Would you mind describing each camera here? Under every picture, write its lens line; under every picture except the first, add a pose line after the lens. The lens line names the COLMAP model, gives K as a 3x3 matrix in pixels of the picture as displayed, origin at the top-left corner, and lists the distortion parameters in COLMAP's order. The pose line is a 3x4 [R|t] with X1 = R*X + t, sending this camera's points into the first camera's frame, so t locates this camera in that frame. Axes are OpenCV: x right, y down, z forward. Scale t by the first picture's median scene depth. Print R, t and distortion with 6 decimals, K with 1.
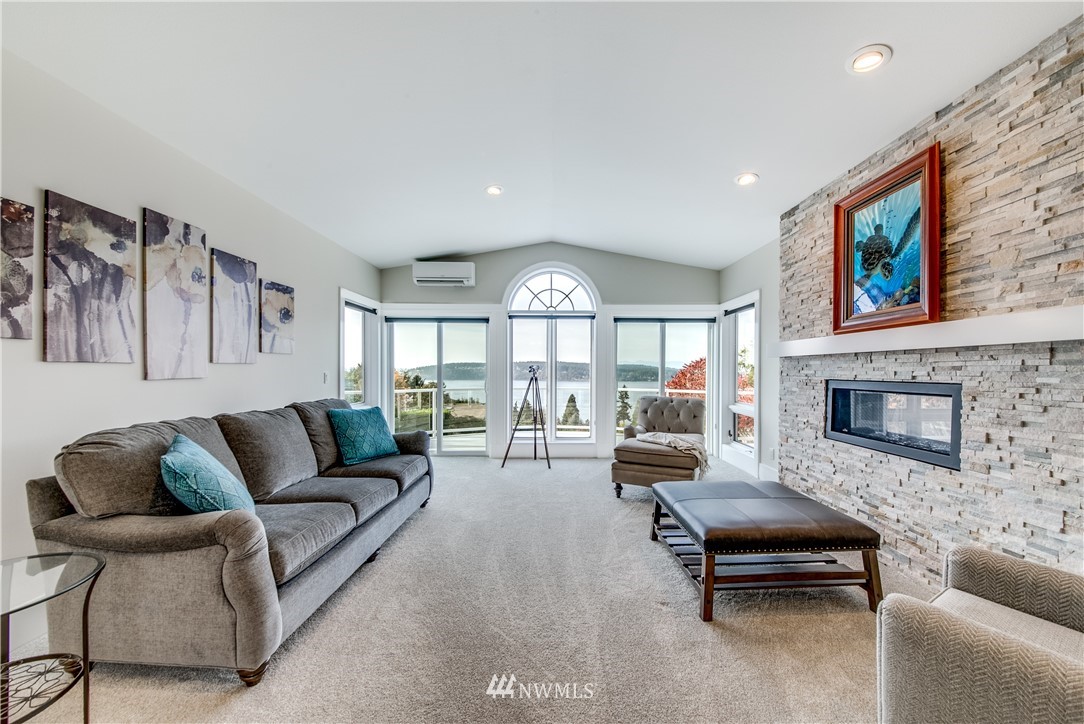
lens RADIAL K [[381.4, 0, 544.8], [0, 381.4, 356.0], [0, 0, 1]] dist [-0.023497, -0.001409]
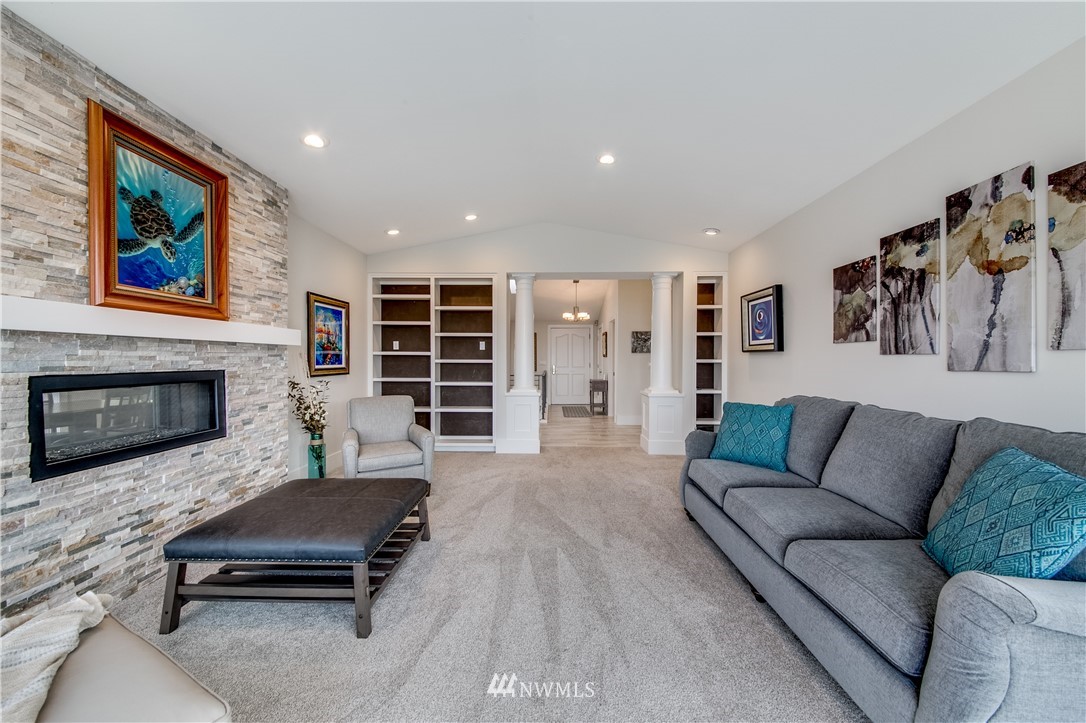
lens RADIAL K [[382.1, 0, 546.0], [0, 382.1, 360.3], [0, 0, 1]] dist [-0.023497, -0.001409]
pose [[-0.999996, -0.001666, -0.002168, -0.006680], [-0.001595, 0.999474, -0.032399, 0.077347], [0.002221, -0.032395, -0.999473, 2.176805]]
